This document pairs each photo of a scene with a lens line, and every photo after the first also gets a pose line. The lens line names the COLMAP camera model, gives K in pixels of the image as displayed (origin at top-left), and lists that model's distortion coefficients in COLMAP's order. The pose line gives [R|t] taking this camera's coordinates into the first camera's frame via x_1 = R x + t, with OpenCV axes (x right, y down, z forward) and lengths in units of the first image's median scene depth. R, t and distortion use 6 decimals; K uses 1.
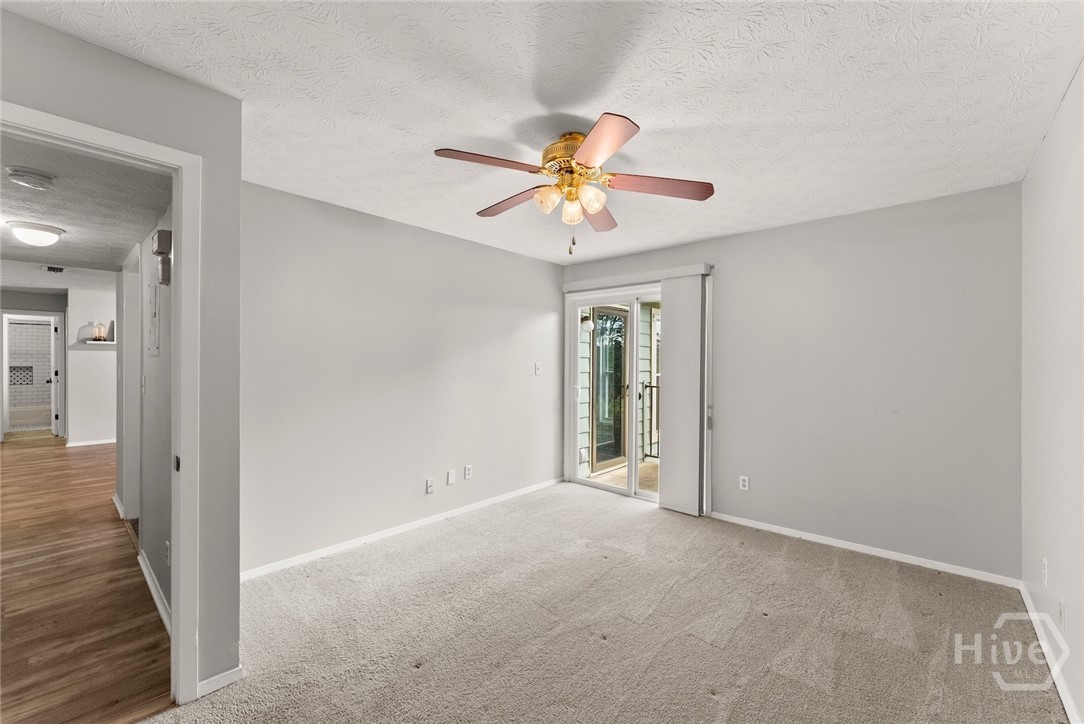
lens RADIAL K [[442.2, 0, 541.8], [0, 442.2, 364.5], [0, 0, 1]] dist [0.000341, 0.000057]
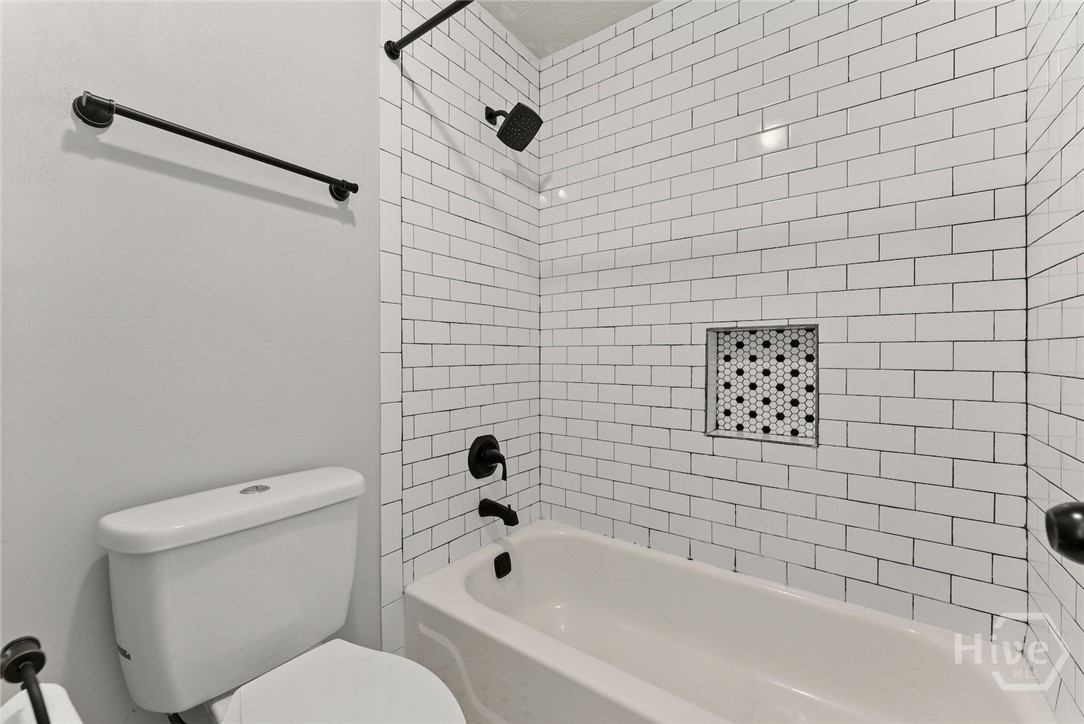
lens RADIAL K [[442.2, 0, 541.3], [0, 442.2, 358.4], [0, 0, 1]] dist [0.000341, 0.000057]
pose [[0.102787, 0.007380, -0.994676, -1.016881], [-0.000489, 0.999973, 0.007369, 0.014734], [0.994703, -0.000271, 0.102788, 0.895511]]
